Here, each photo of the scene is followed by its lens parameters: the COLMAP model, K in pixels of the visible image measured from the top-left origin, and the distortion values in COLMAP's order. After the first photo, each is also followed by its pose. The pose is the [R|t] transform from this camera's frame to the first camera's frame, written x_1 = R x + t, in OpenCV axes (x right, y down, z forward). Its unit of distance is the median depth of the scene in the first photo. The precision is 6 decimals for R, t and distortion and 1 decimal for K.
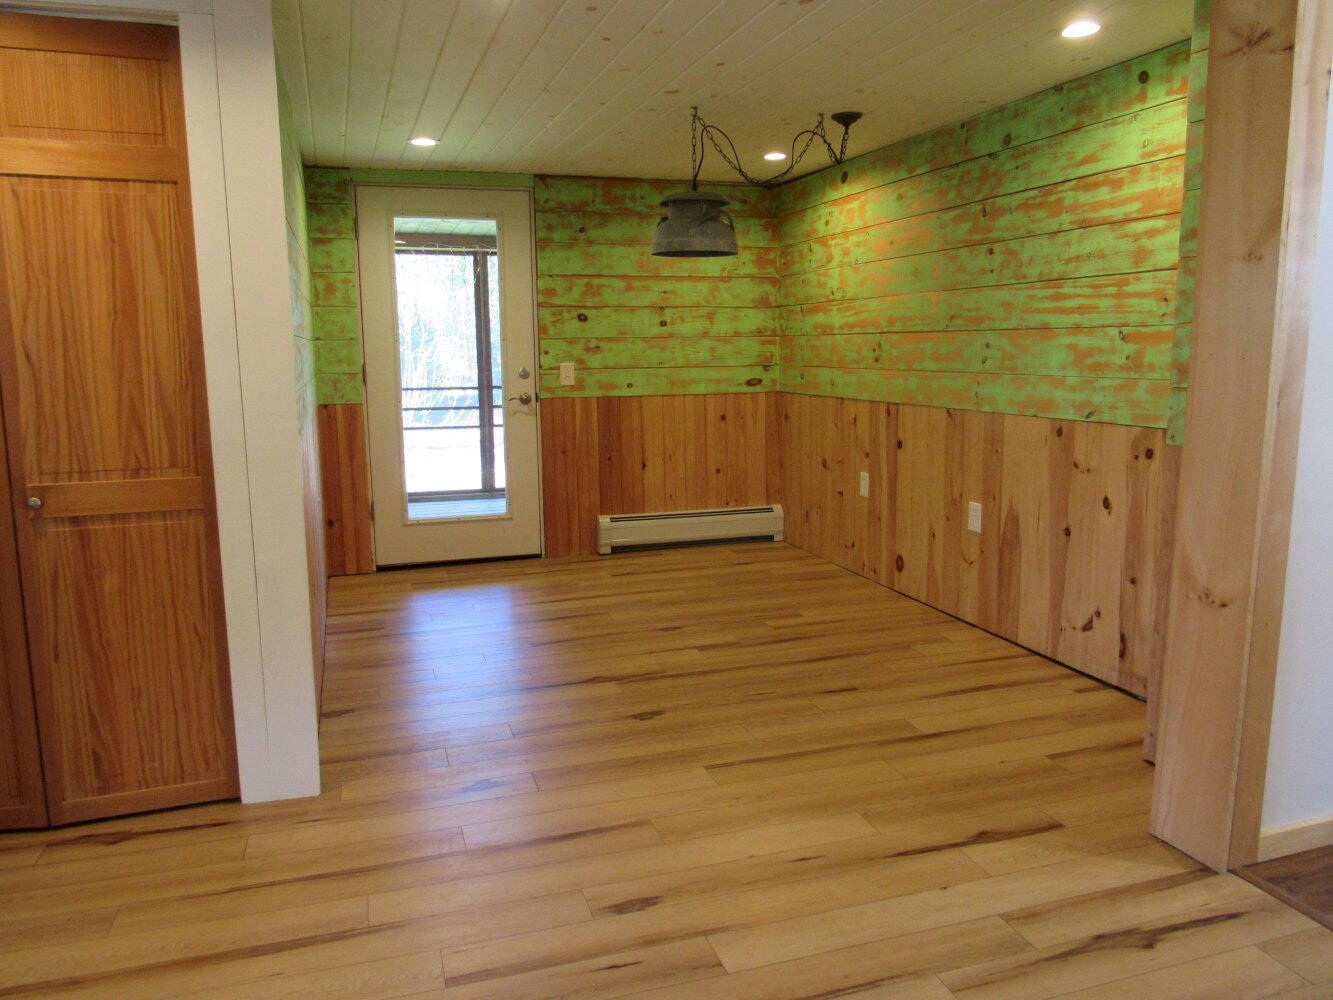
lens RADIAL K [[956.0, 0, 661.7], [0, 956.0, 500.4], [0, 0, 1]] dist [-0.049502, 0.032191]
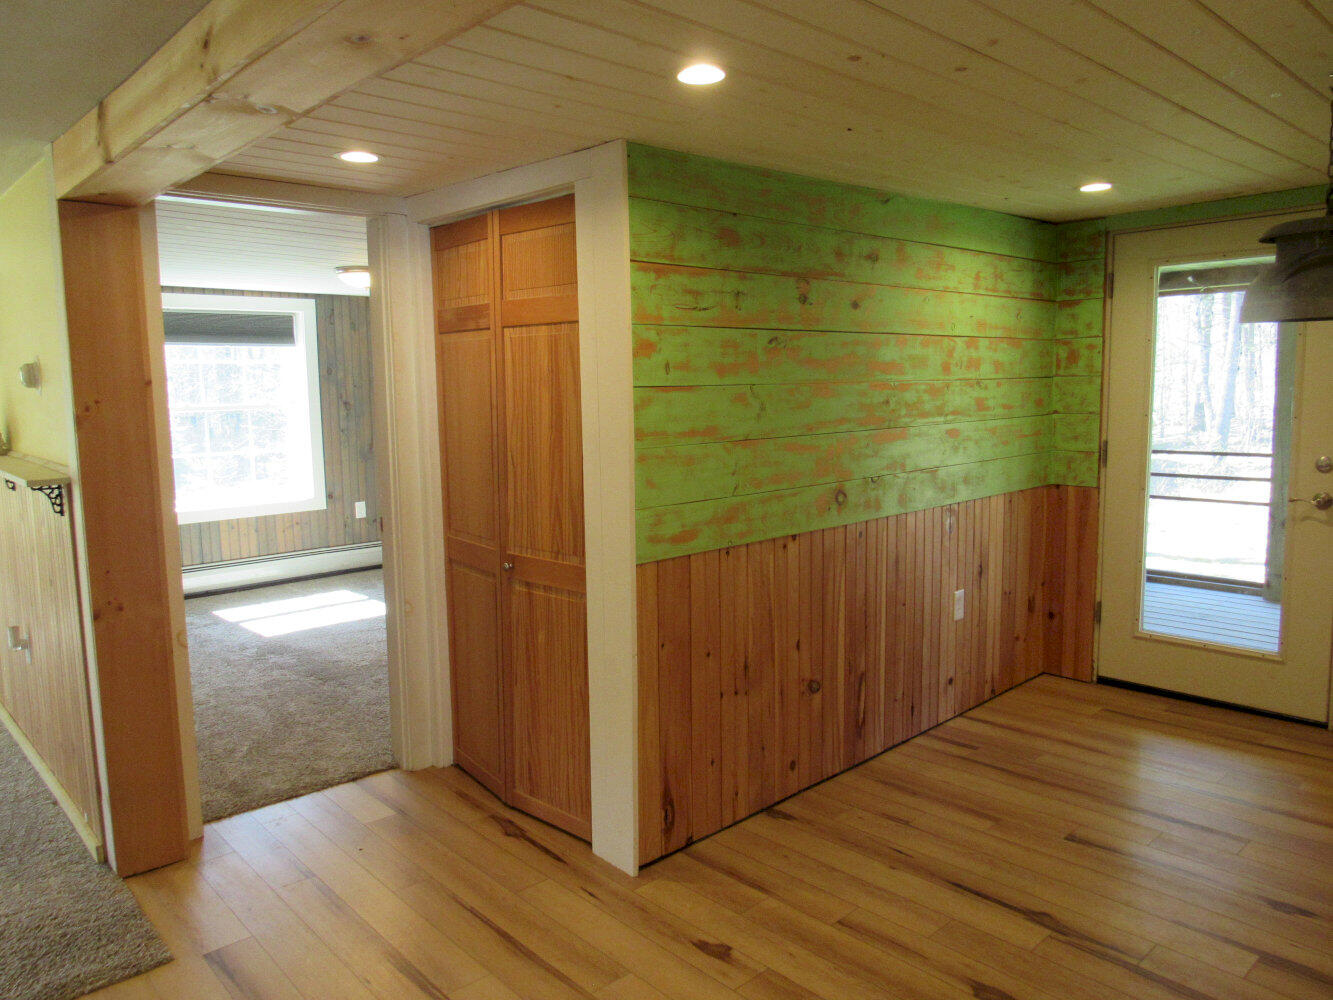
lens RADIAL K [[956.0, 0, 669.9], [0, 956.0, 496.4], [0, 0, 1]] dist [-0.049502, 0.032191]
pose [[0.407004, 0.106835, -0.907157, 0.316239], [-0.125562, 0.990252, 0.060287, -0.099905], [0.904755, 0.089368, 0.416451, 0.302611]]
